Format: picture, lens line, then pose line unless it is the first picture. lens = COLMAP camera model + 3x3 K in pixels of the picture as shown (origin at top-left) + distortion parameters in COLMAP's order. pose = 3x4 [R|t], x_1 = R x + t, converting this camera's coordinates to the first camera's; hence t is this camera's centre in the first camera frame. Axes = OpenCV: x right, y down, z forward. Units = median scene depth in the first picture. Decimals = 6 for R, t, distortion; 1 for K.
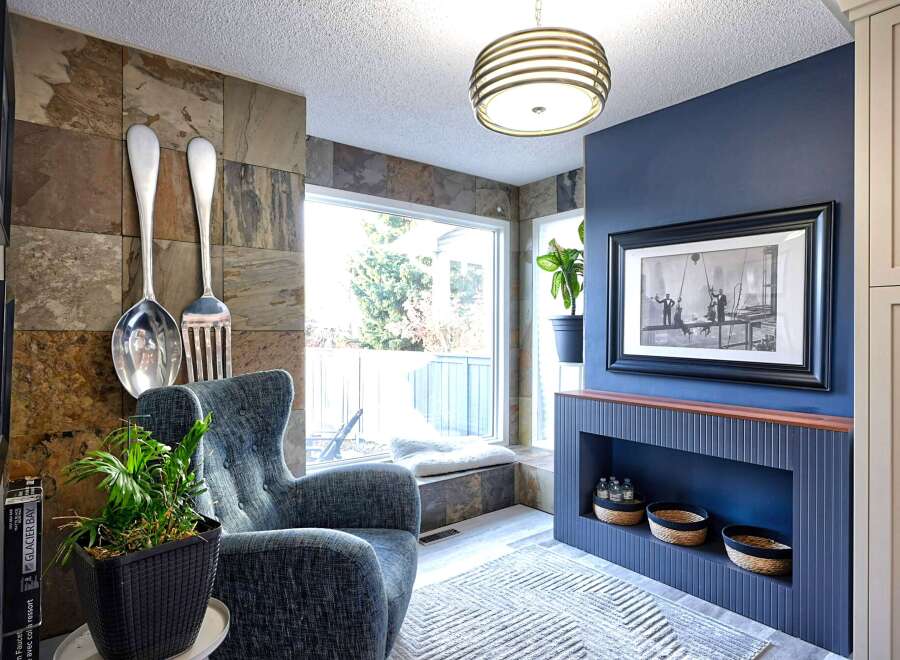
lens RADIAL K [[519.9, 0, 446.8], [0, 519.9, 332.8], [0, 0, 1]] dist [-0.011936, 0.003523]
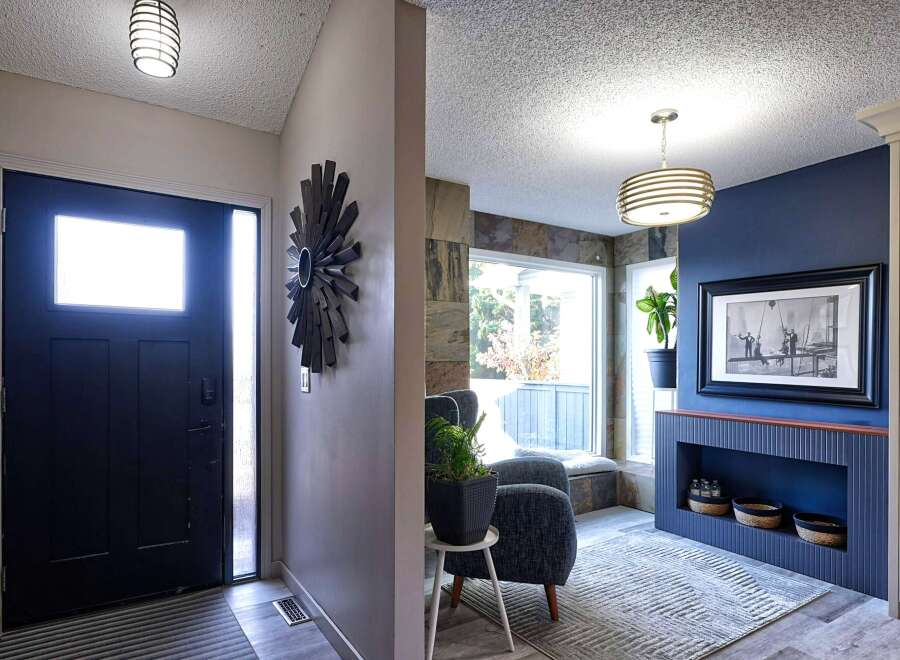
lens RADIAL K [[553.8, 0, 459.2], [0, 553.8, 361.3], [0, 0, 1]] dist [-0.007357, 0.002095]
pose [[0.997962, 0.000733, -0.063799, -0.195195], [-0.000822, 0.999999, -0.001359, -0.002632], [0.063798, 0.001408, 0.997962, -0.392651]]
